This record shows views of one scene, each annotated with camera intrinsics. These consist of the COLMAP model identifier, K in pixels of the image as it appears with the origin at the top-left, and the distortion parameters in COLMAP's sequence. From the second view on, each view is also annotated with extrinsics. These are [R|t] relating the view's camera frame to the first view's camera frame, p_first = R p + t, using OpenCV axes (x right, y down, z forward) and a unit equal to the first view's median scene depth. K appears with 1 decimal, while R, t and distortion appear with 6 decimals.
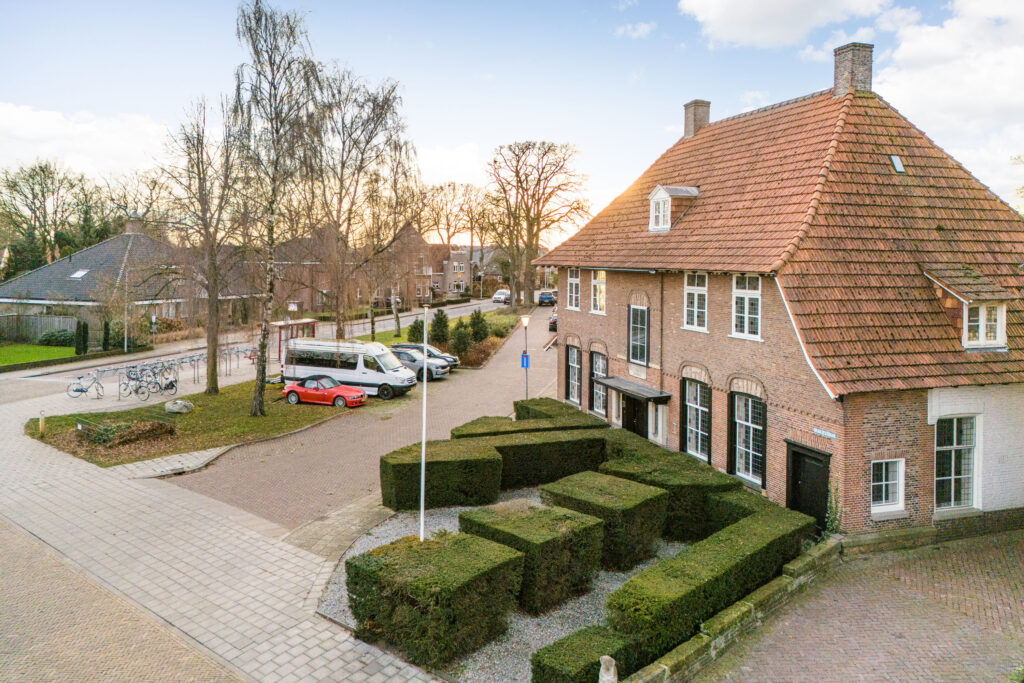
lens RADIAL K [[770.4, 0, 507.6], [0, 770.4, 283.5], [0, 0, 1]] dist [0.099574, -0.093276]
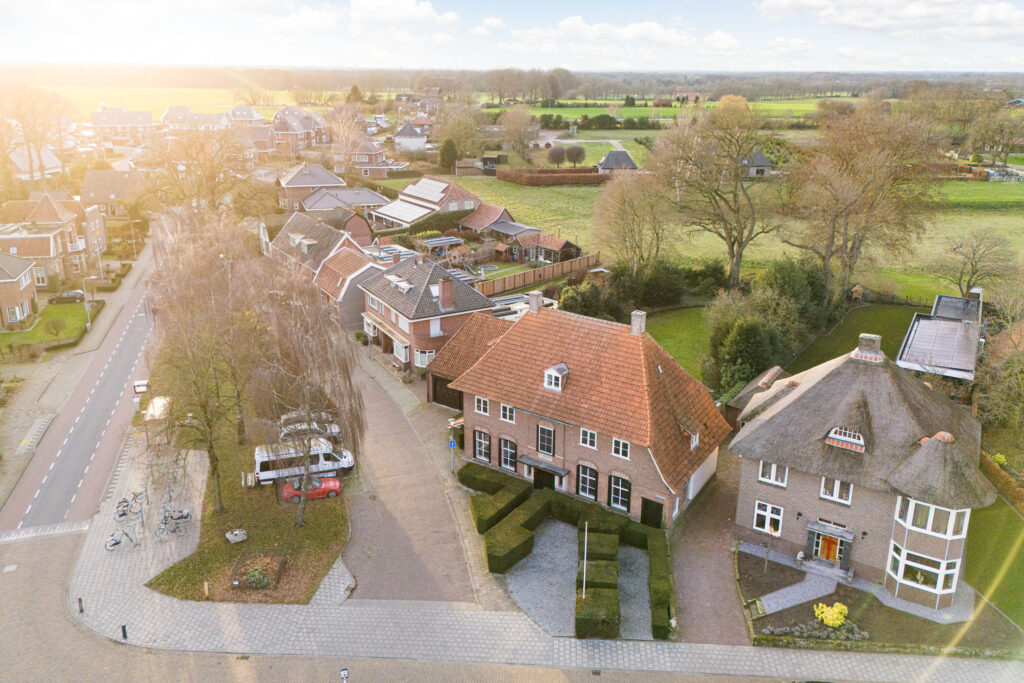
lens RADIAL K [[770.4, 0, 507.6], [0, 770.4, 283.5], [0, 0, 1]] dist [0.099574, -0.093276]
pose [[0.806245, -0.165473, 0.567968, -1.145618], [0.022306, 0.967904, 0.250327, -0.967297], [-0.591161, -0.189156, 0.784059, -0.538093]]
